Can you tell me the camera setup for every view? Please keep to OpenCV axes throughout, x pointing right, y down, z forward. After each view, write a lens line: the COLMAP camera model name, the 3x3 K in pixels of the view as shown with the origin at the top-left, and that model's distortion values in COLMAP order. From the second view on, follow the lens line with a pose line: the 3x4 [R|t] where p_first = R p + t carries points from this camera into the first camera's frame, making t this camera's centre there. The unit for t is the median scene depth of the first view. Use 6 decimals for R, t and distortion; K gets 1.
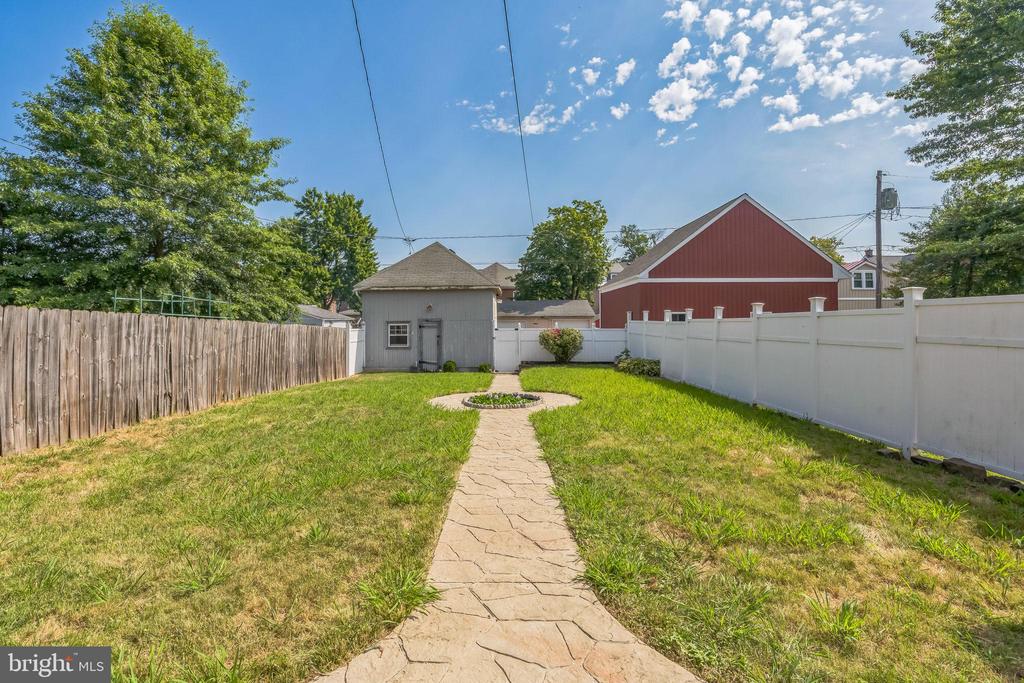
lens RADIAL K [[466.5, 0, 513.2], [0, 466.5, 324.9], [0, 0, 1]] dist [-0.020369, -0.000017]
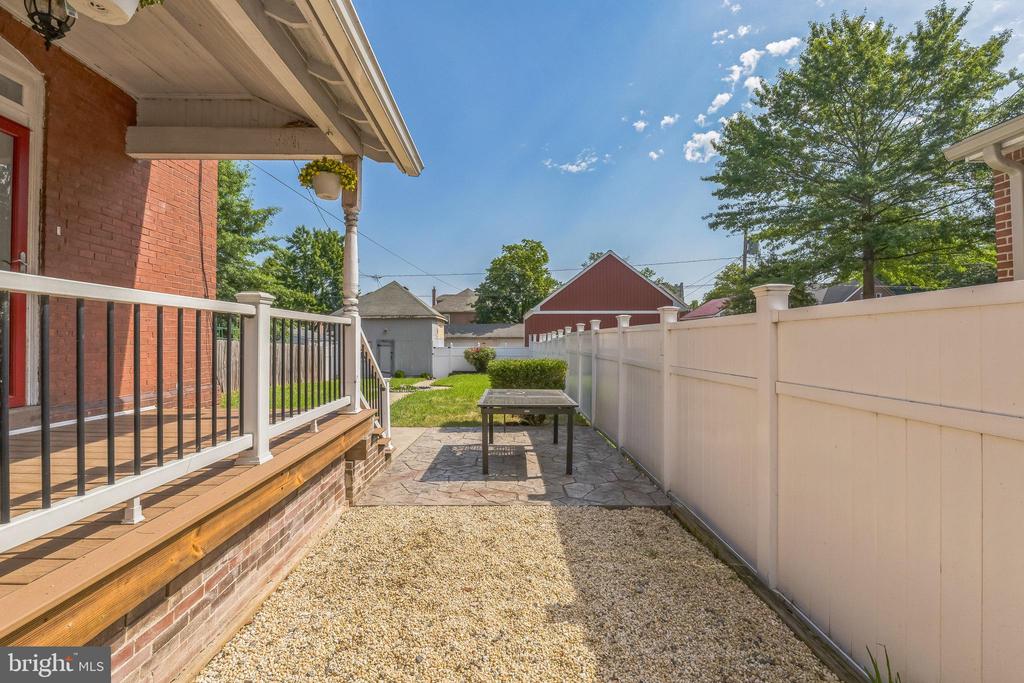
lens RADIAL K [[460.8, 0, 512.0], [0, 460.8, 341.5], [0, 0, 1]] dist [-0.021989, 0.000931]
pose [[0.999838, 0.001336, 0.017964, 0.163108], [-0.001234, 0.999983, -0.005710, -0.000585], [-0.017971, 0.005687, 0.999822, -0.340415]]
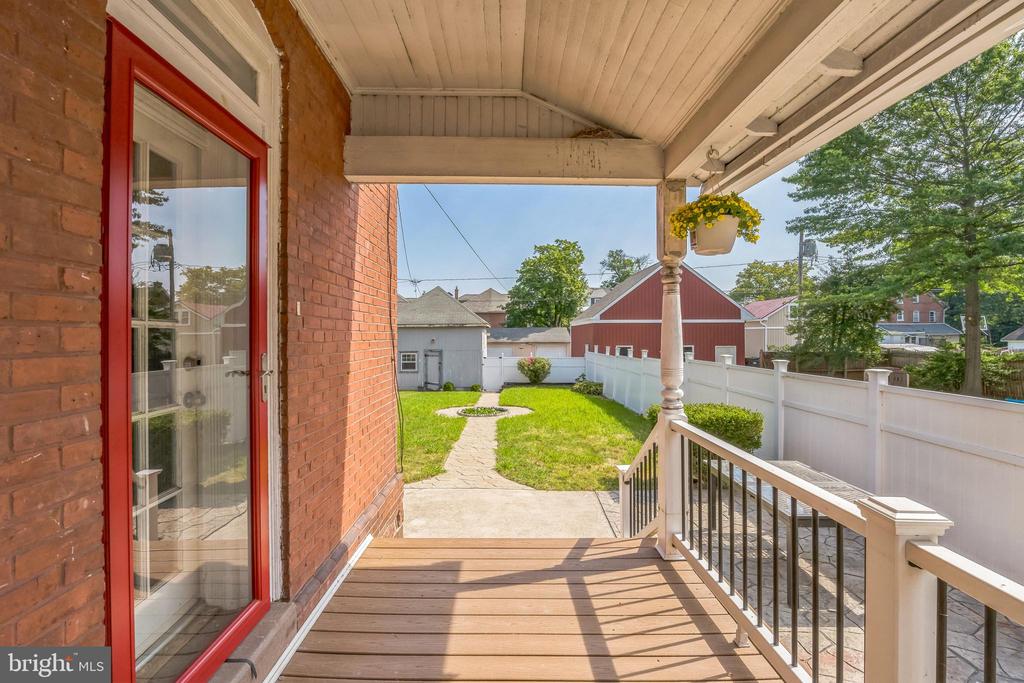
lens RADIAL K [[460.8, 0, 512.0], [0, 460.8, 341.5], [0, 0, 1]] dist [-0.021989, 0.000931]
pose [[0.999994, 0.000842, 0.003253, 0.034648], [-0.000852, 0.999995, 0.003089, -0.038721], [-0.003251, -0.003092, 0.999990, -0.269734]]
